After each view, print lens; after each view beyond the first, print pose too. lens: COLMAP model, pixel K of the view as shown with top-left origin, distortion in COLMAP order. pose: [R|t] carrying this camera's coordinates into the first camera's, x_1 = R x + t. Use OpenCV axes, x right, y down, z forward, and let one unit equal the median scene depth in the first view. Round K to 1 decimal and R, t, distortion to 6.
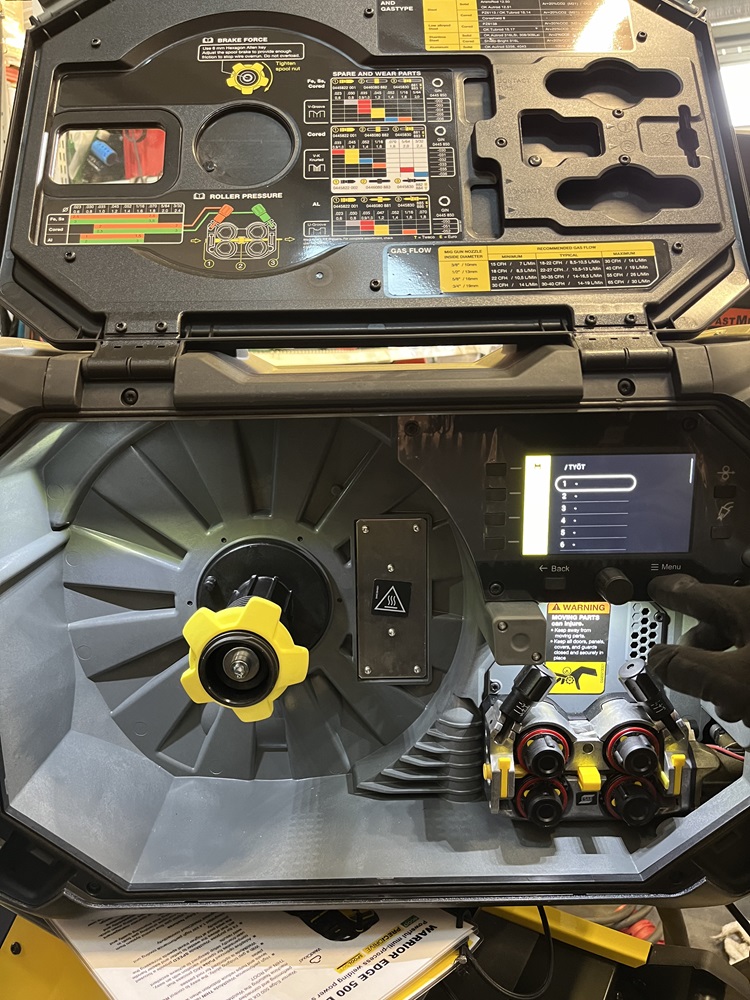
lens RADIAL K [[774.4, 0, 373.1], [0, 774.4, 496.7], [0, 0, 1]] dist [0.005264, 0.002457]
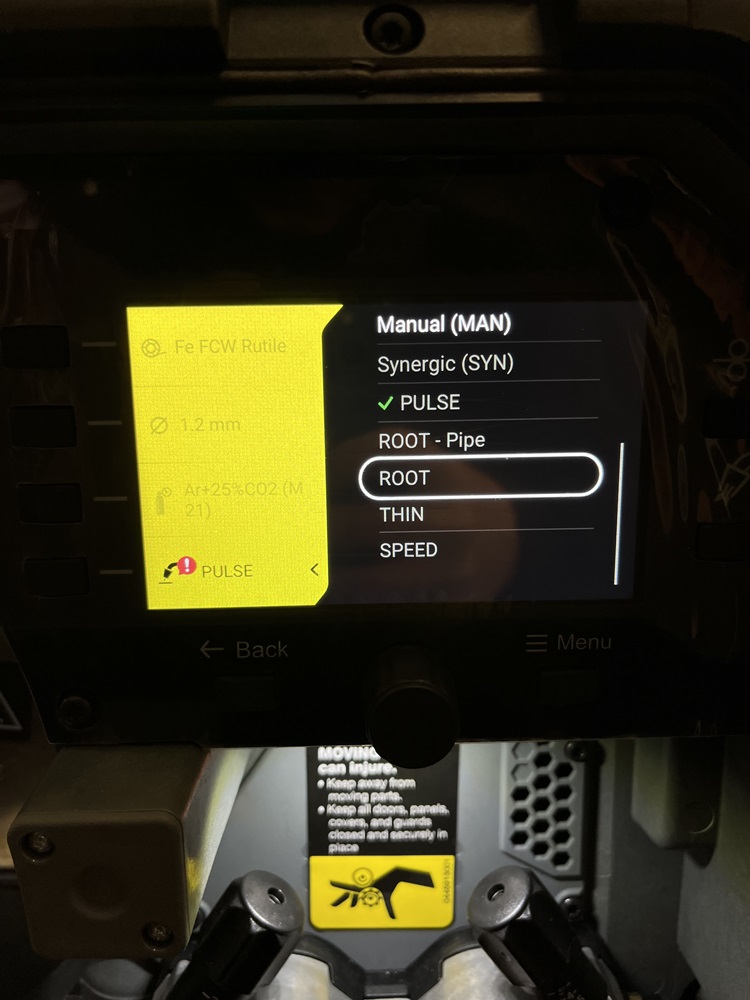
lens RADIAL K [[774.4, 0, 376.9], [0, 774.4, 503.6], [0, 0, 1]] dist [0.005264, 0.002457]
pose [[0.999893, 0.000882, 0.014590, 0.253382], [-0.000488, 0.999635, -0.027006, 0.033130], [-0.014608, 0.026996, 0.999529, 0.576689]]
